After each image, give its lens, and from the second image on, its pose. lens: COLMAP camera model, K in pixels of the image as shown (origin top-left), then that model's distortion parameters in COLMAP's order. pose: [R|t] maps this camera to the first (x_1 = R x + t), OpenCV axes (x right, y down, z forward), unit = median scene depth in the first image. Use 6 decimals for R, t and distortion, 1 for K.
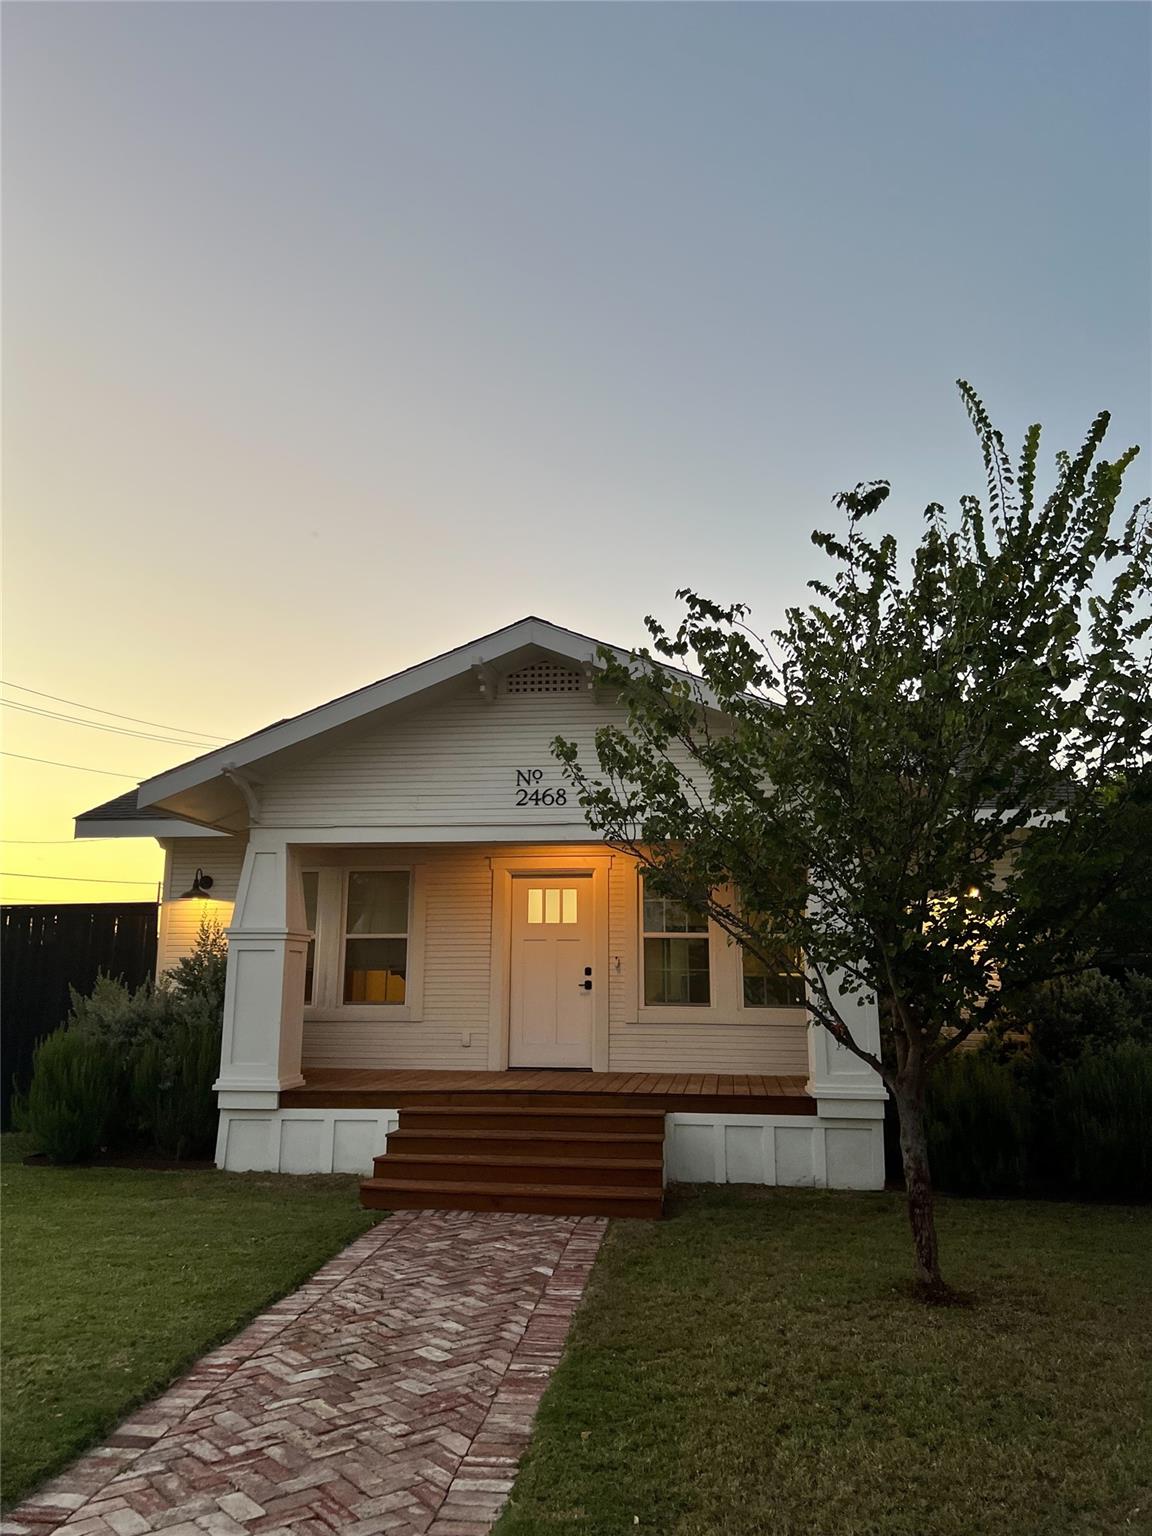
lens RADIAL K [[1150.9, 0, 571.0], [0, 1150.9, 766.7], [0, 0, 1]] dist [0.014407, -0.008877]
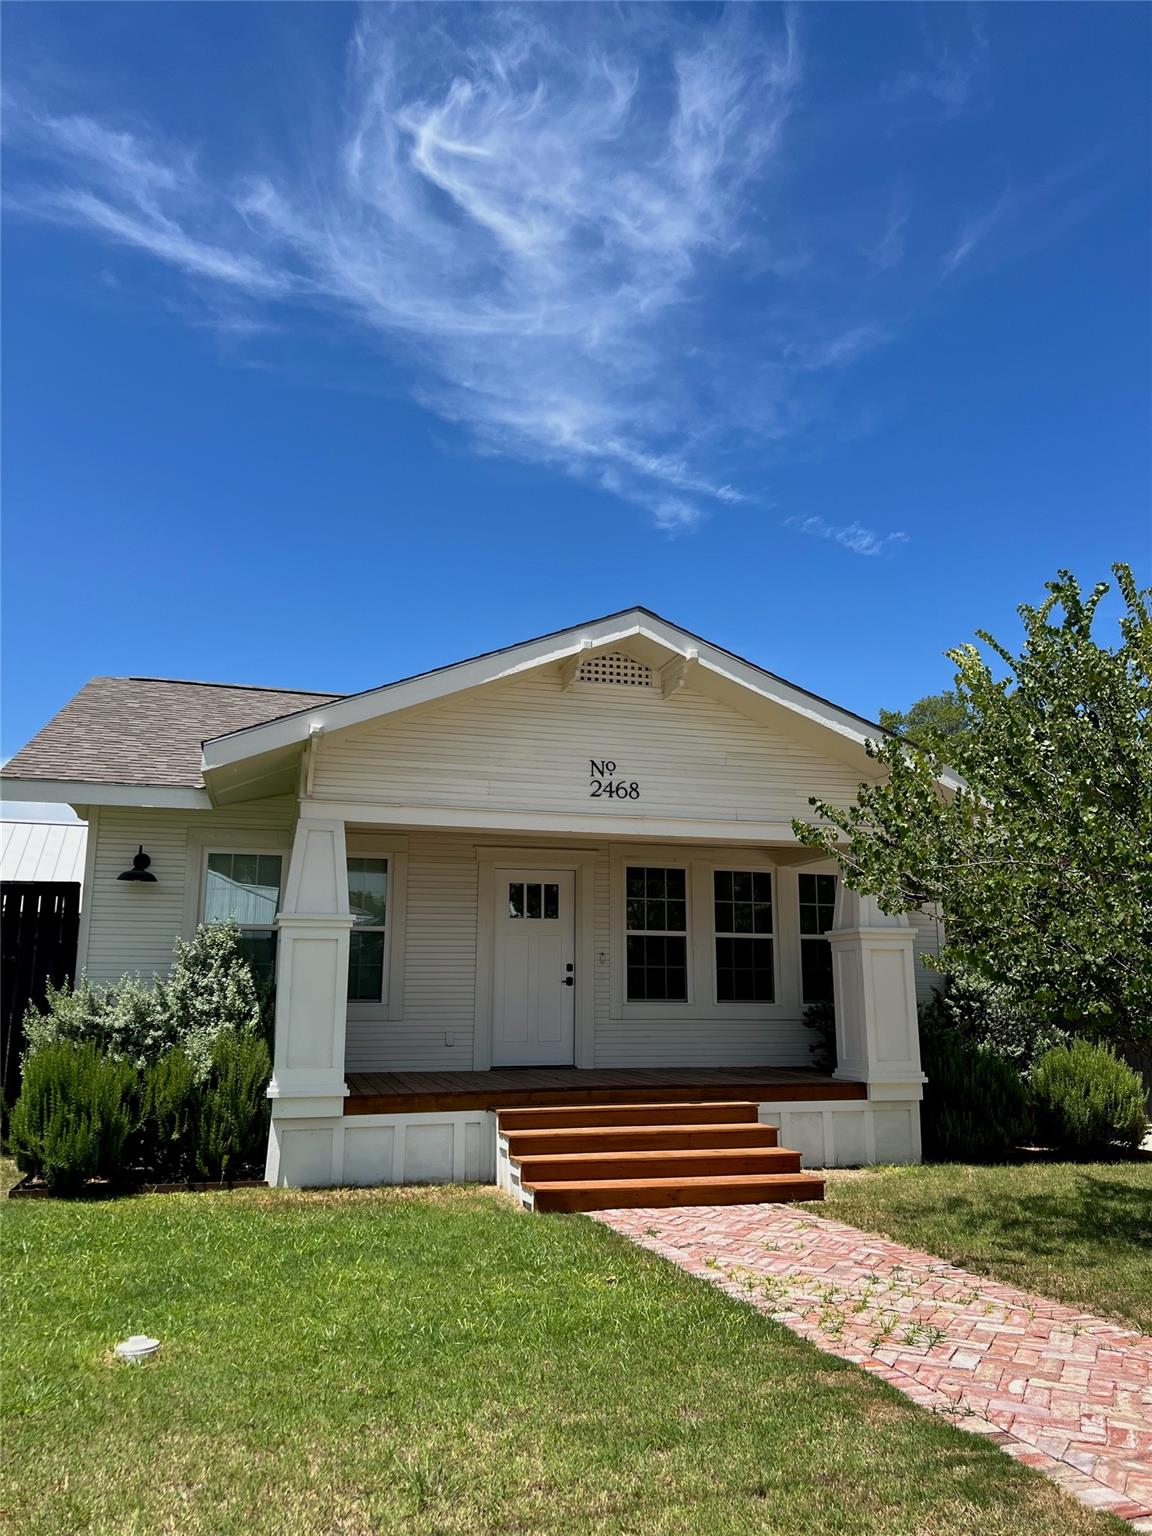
lens RADIAL K [[1150.9, 0, 571.1], [0, 1150.9, 768.4], [0, 0, 1]] dist [0.014407, -0.008877]
pose [[0.917064, 0.074794, 0.391663, -0.503487], [-0.073757, 0.997119, -0.017715, 0.032223], [-0.391860, -0.012642, 0.919938, 0.117474]]
